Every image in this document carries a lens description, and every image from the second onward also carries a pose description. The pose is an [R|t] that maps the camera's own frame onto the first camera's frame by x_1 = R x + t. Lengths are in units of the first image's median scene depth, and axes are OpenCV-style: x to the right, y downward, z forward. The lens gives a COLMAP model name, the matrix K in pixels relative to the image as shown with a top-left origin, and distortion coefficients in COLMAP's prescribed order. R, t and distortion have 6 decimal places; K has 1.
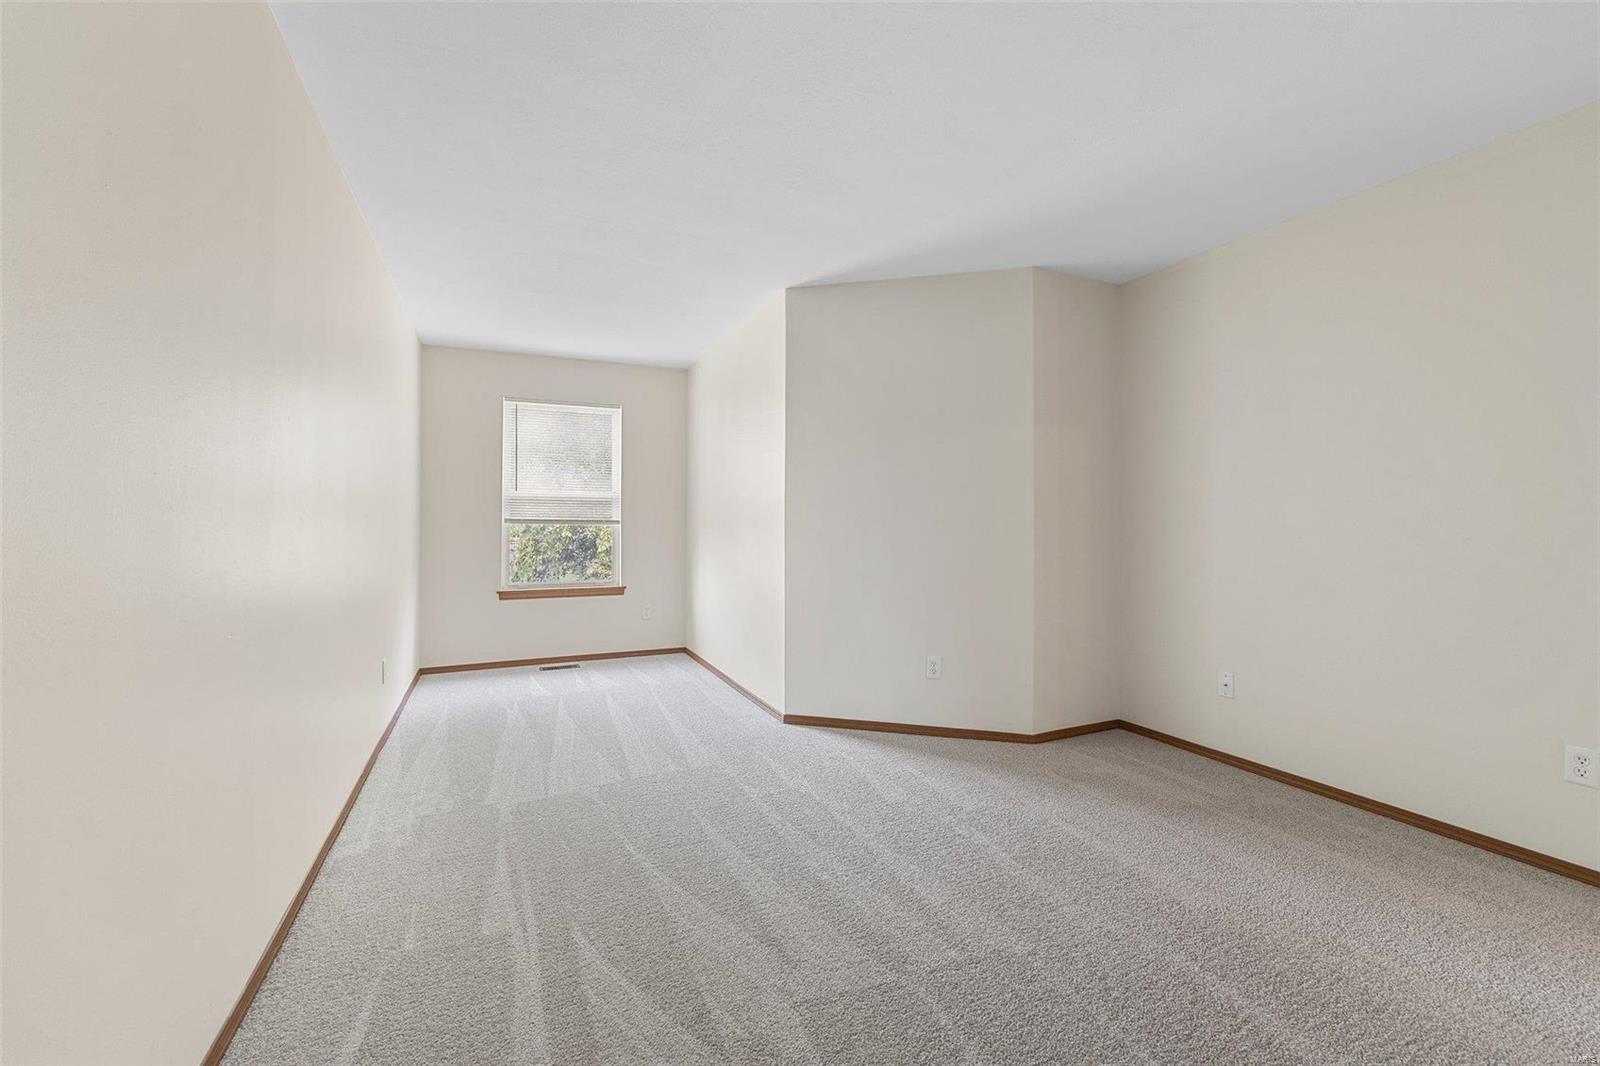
lens RADIAL K [[644.7, 0, 799.8], [0, 644.7, 530.9], [0, 0, 1]] dist [0.000689, 0.000211]
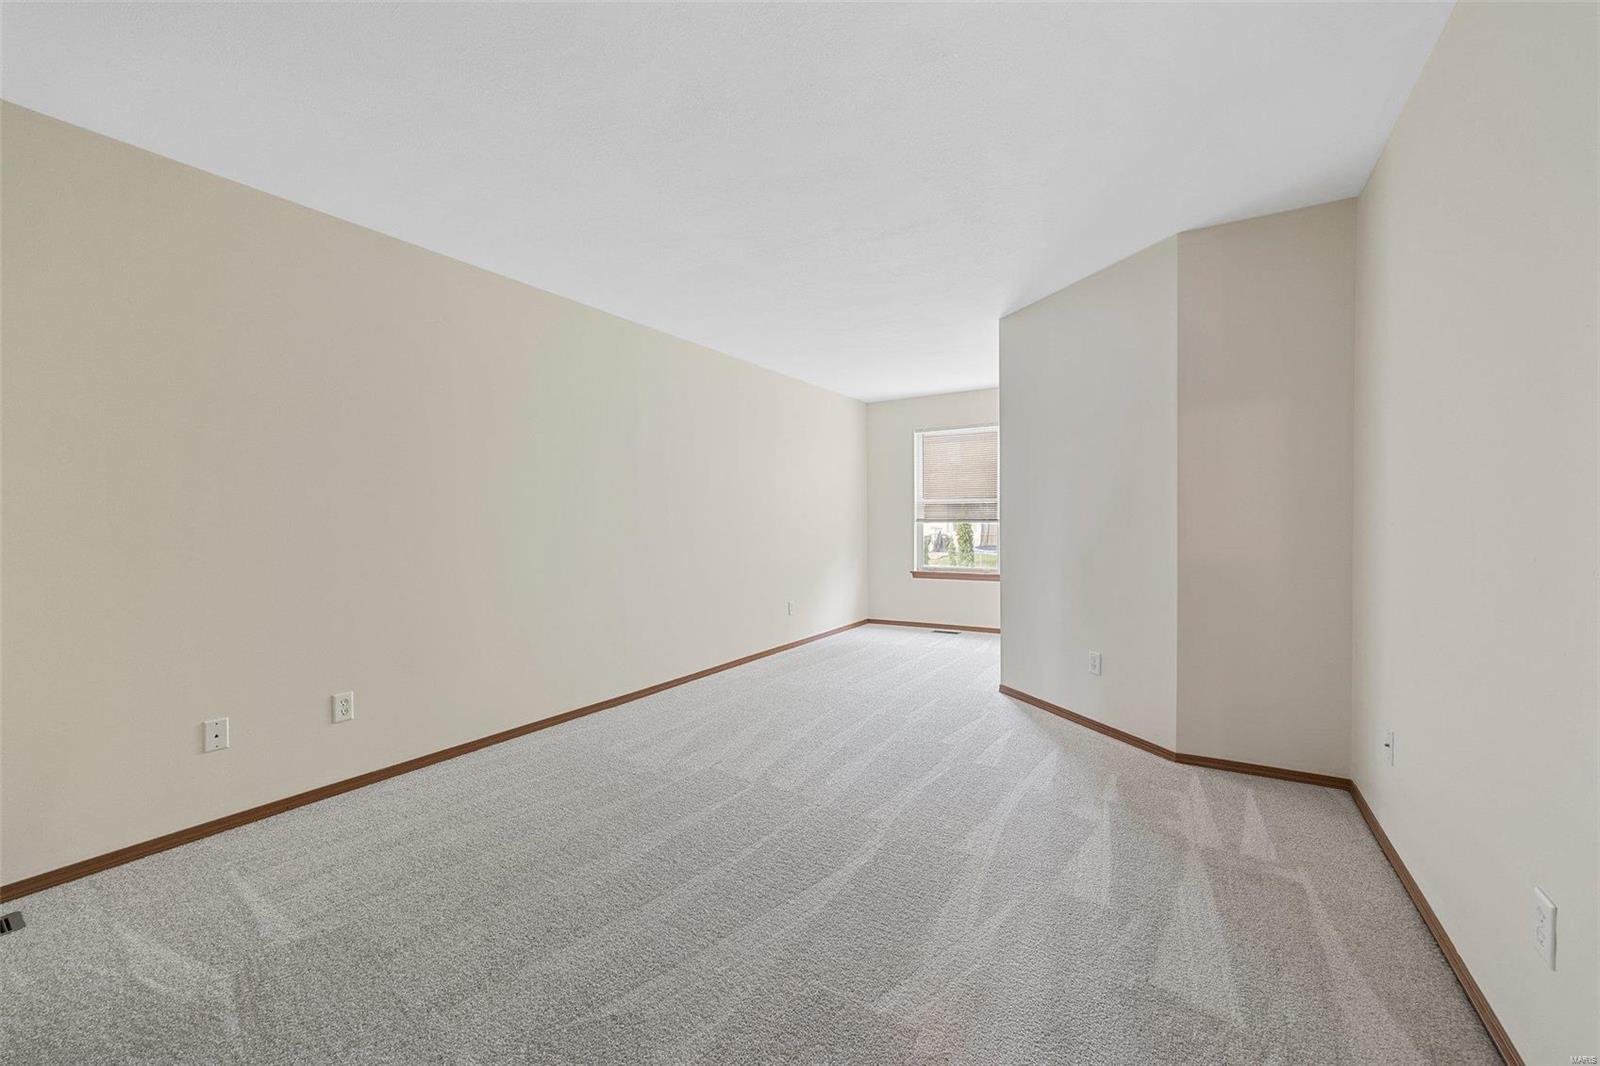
lens RADIAL K [[644.7, 0, 799.8], [0, 644.7, 530.9], [0, 0, 1]] dist [0.000689, 0.000211]
pose [[0.552083, 0.006332, -0.833765, 0.798386], [-0.001693, 0.999978, 0.006473, -0.001491], [0.833788, -0.002162, 0.552081, 0.054921]]
